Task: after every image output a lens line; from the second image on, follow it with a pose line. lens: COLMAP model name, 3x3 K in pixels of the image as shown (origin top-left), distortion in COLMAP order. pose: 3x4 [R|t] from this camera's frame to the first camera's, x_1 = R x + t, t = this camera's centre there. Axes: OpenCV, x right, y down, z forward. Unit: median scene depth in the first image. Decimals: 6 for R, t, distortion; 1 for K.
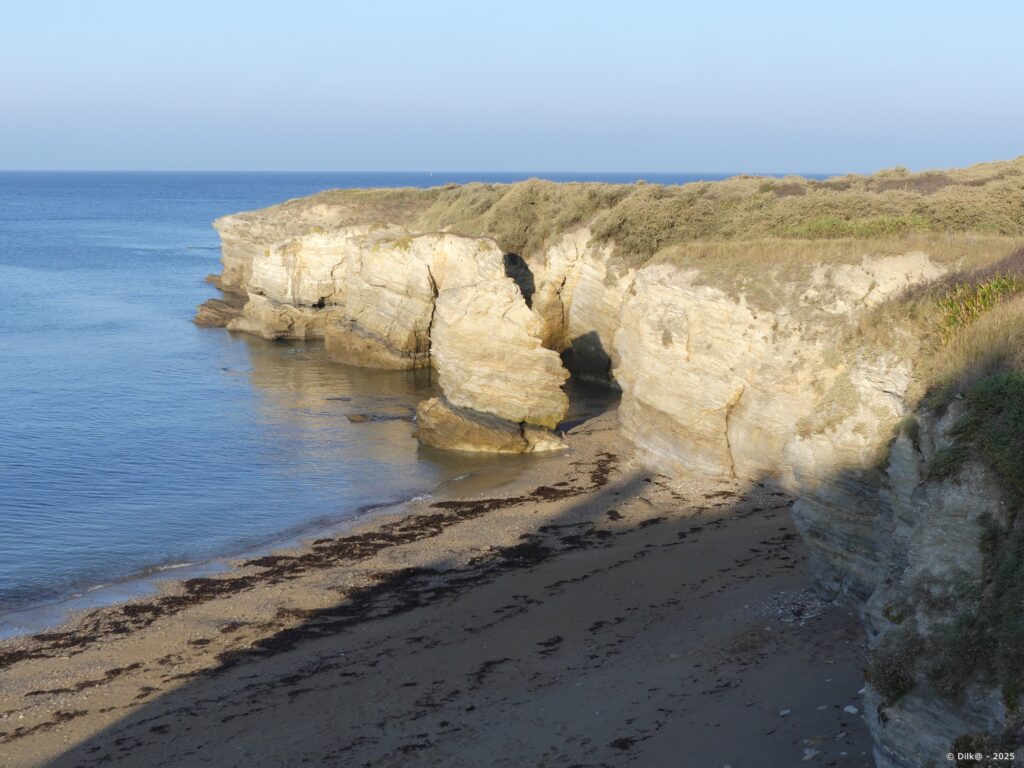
lens RADIAL K [[1564.4, 0, 511.8], [0, 1564.4, 383.5], [0, 0, 1]] dist [0.006280, 0.000000]
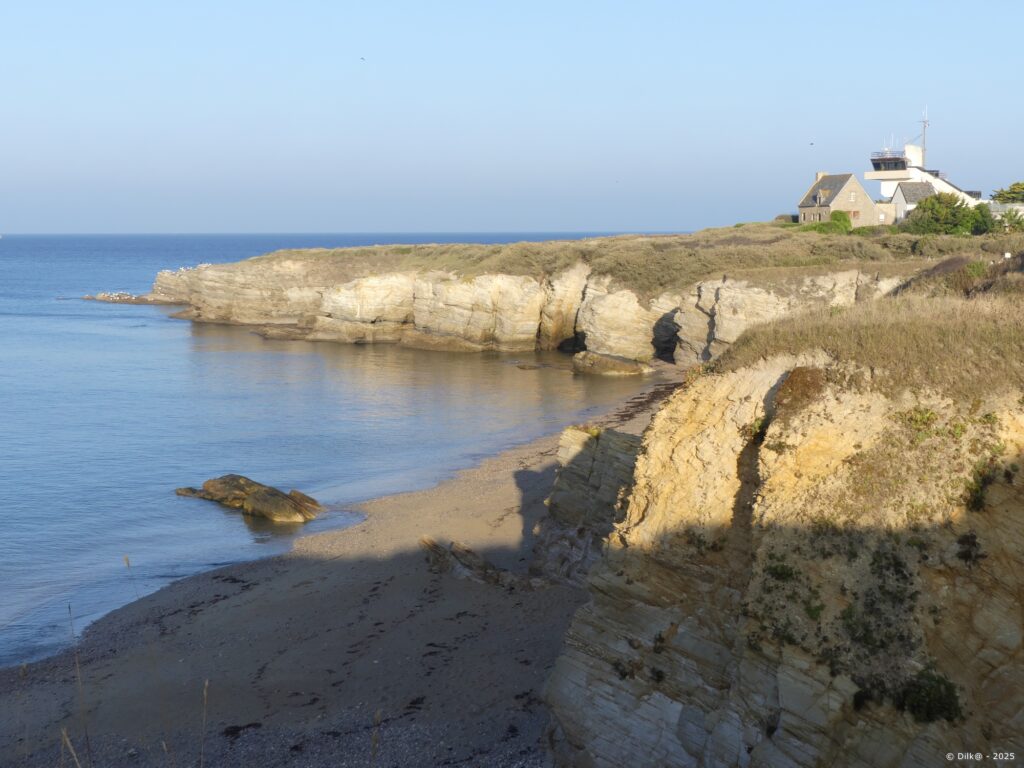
lens RADIAL K [[1564.4, 0, 512.1], [0, 1564.4, 383.9], [0, 0, 1]] dist [0.006280, 0.000000]
pose [[0.950842, -0.037482, 0.307400, -0.777278], [0.048948, 0.998361, -0.029672, 0.109021], [-0.305784, 0.043260, 0.951118, -0.901249]]
